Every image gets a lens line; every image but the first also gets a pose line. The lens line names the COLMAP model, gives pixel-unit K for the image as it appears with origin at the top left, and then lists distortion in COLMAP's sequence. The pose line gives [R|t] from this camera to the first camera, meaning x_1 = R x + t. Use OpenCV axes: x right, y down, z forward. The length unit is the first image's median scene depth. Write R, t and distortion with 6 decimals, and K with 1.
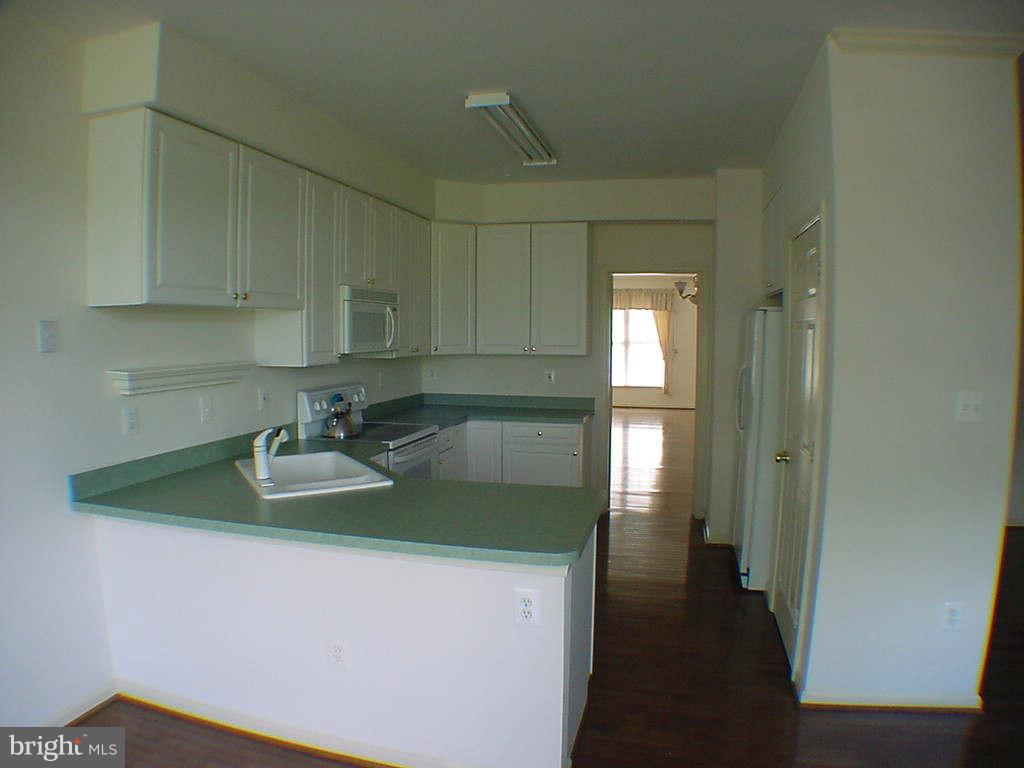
lens RADIAL K [[679.9, 0, 512.0], [0, 679.9, 384.0], [0, 0, 1]] dist [-0.234913, 0.080427]
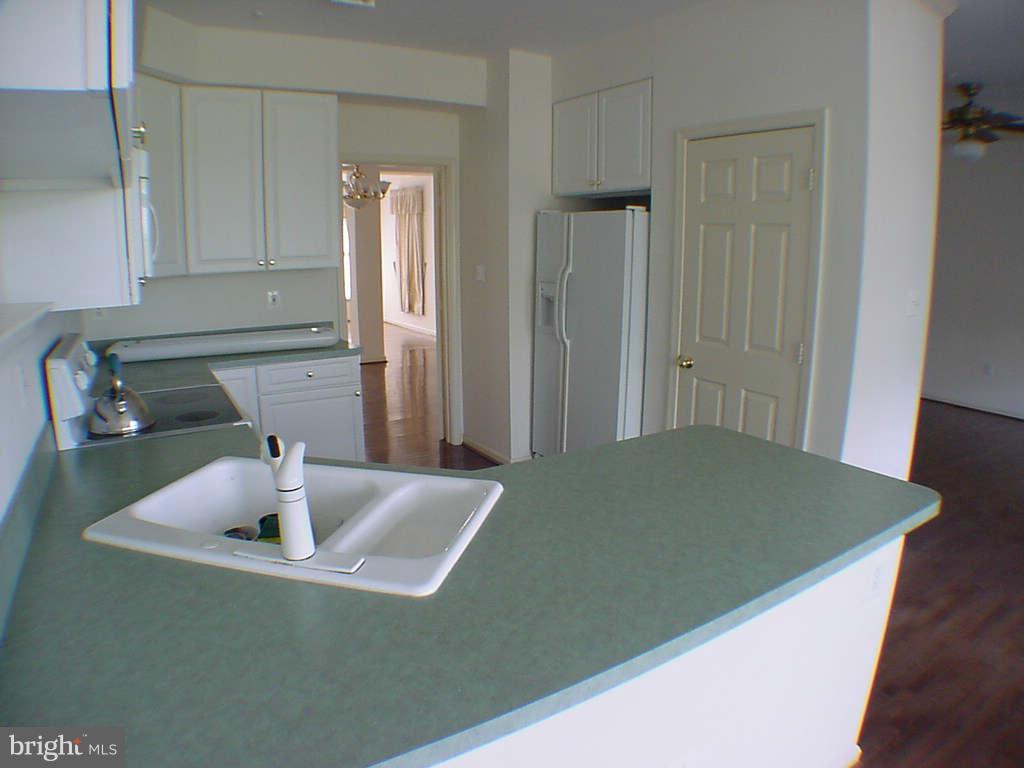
lens RADIAL K [[679.9, 0, 512.0], [0, 679.9, 384.0], [0, 0, 1]] dist [-0.234913, 0.080427]
pose [[0.676906, -0.153818, 0.719818, -0.327253], [0.058895, 0.986104, 0.155336, -0.017071], [-0.733709, -0.062754, 0.676559, 0.336858]]
